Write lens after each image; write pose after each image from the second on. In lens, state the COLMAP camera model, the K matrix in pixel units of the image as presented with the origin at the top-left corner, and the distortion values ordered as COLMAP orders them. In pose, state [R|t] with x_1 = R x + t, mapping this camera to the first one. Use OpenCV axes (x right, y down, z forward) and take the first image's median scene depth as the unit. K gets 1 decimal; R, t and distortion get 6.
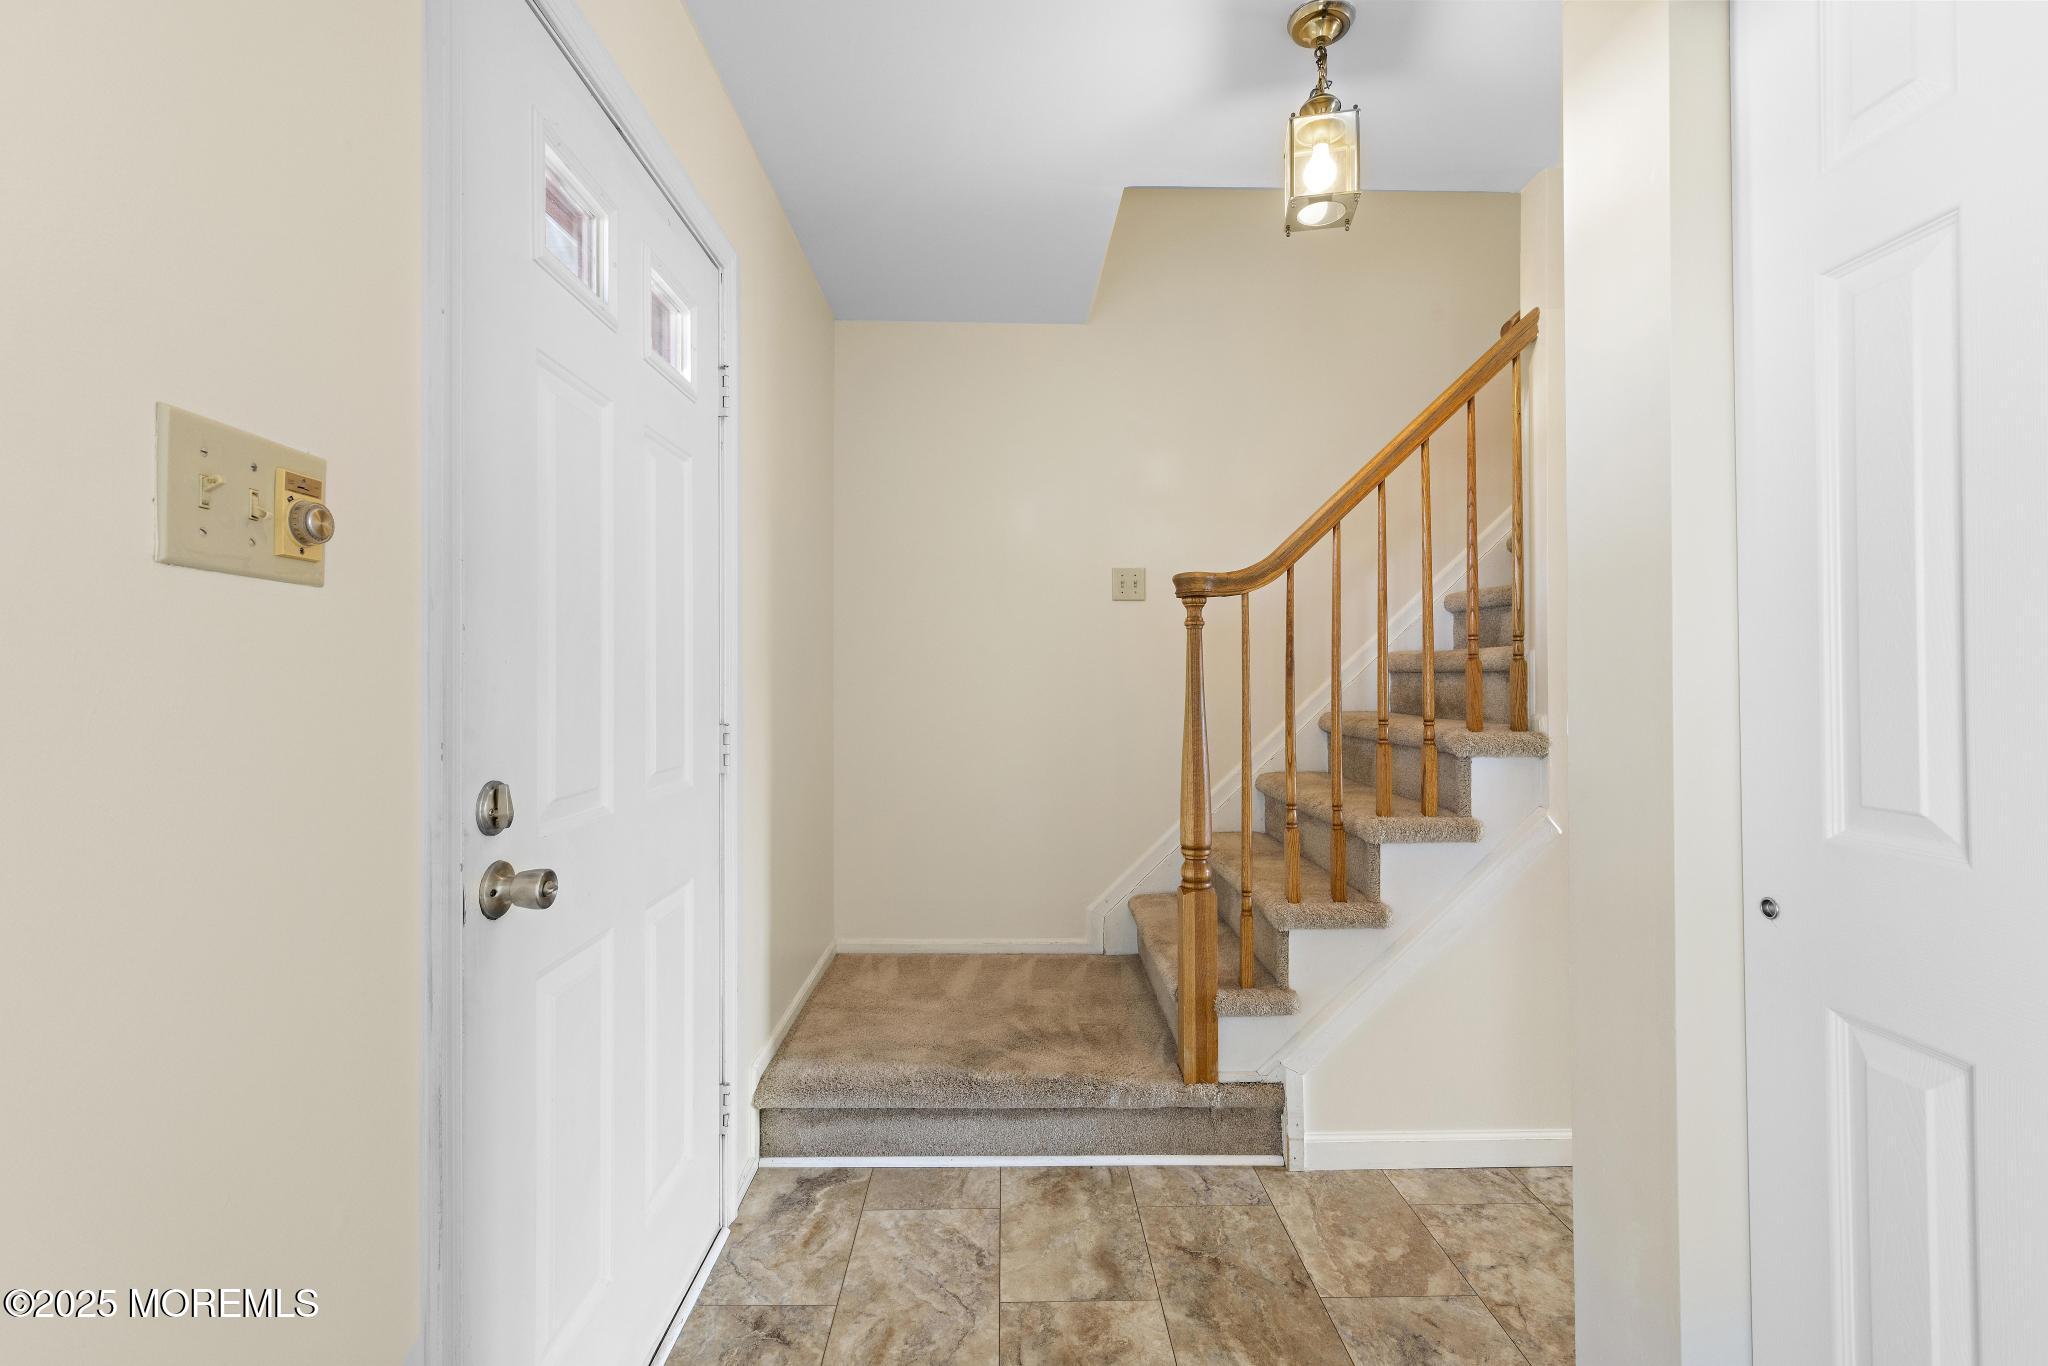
lens RADIAL K [[909.4, 0, 1033.9], [0, 909.4, 670.8], [0, 0, 1]] dist [0.003858, 0.000015]
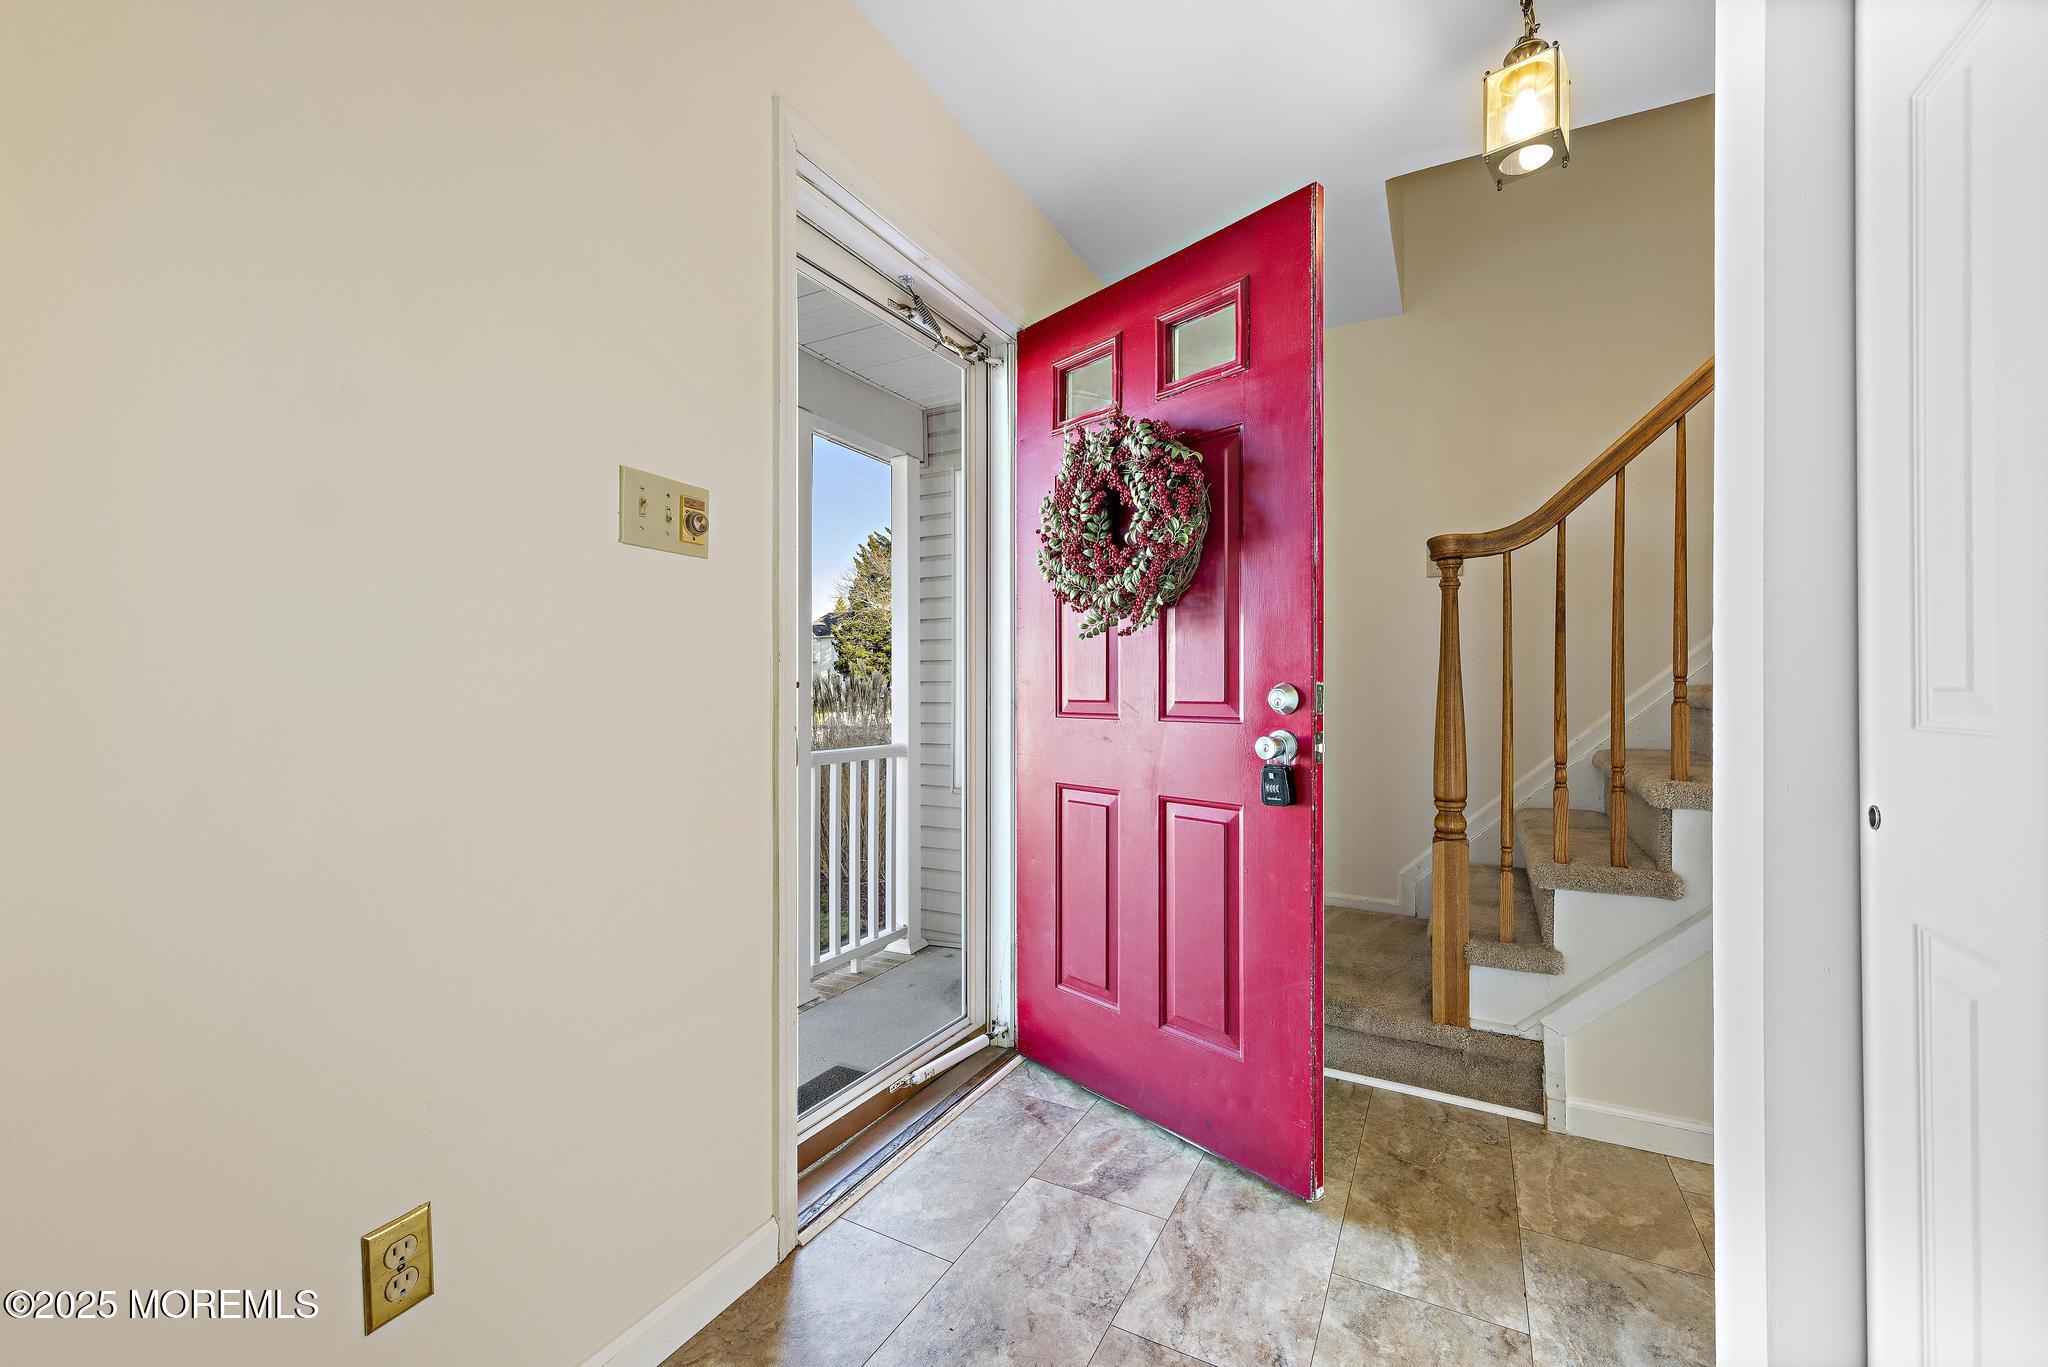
lens RADIAL K [[817.7, 0, 1024.0], [0, 817.7, 683.5], [0, 0, 1]] dist [-0.000656, 0.000001]
pose [[0.871968, 0.000451, -0.489563, 0.216257], [0.002568, 0.999982, 0.005496, 0.056276], [0.489556, -0.006050, 0.871951, -0.050978]]
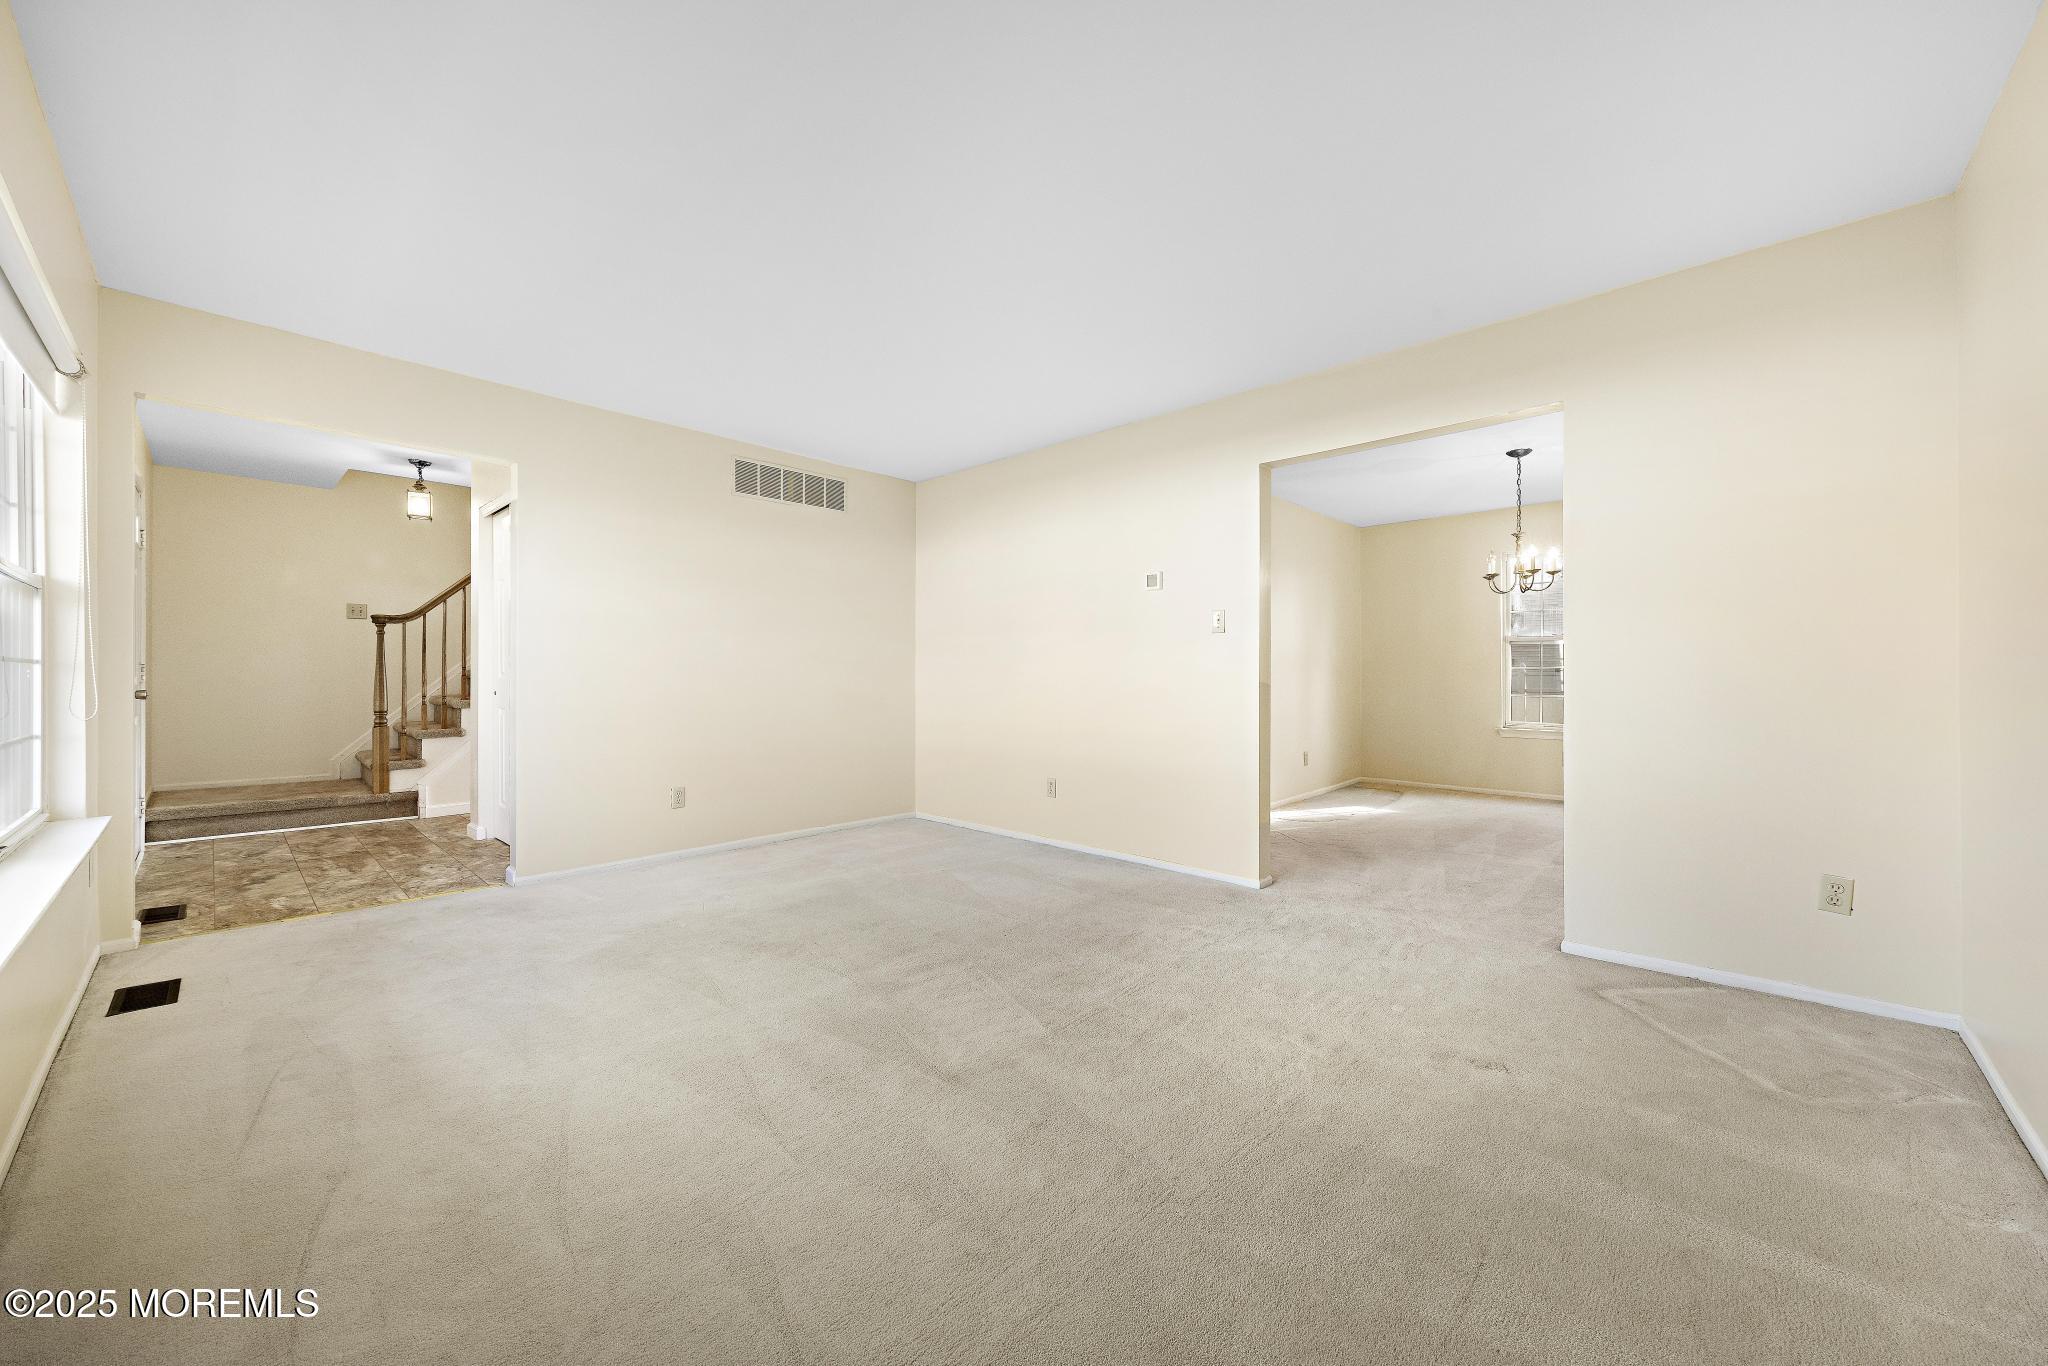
lens RADIAL K [[748.2, 0, 1022.7], [0, 748.2, 673.0], [0, 0, 1]] dist [-0.000193, -0.000211]
pose [[0.702864, 0.004298, 0.711311, -0.073551], [-0.010927, 0.999929, 0.004756, 0.040956], [-0.711240, -0.011115, 0.702862, -2.086994]]
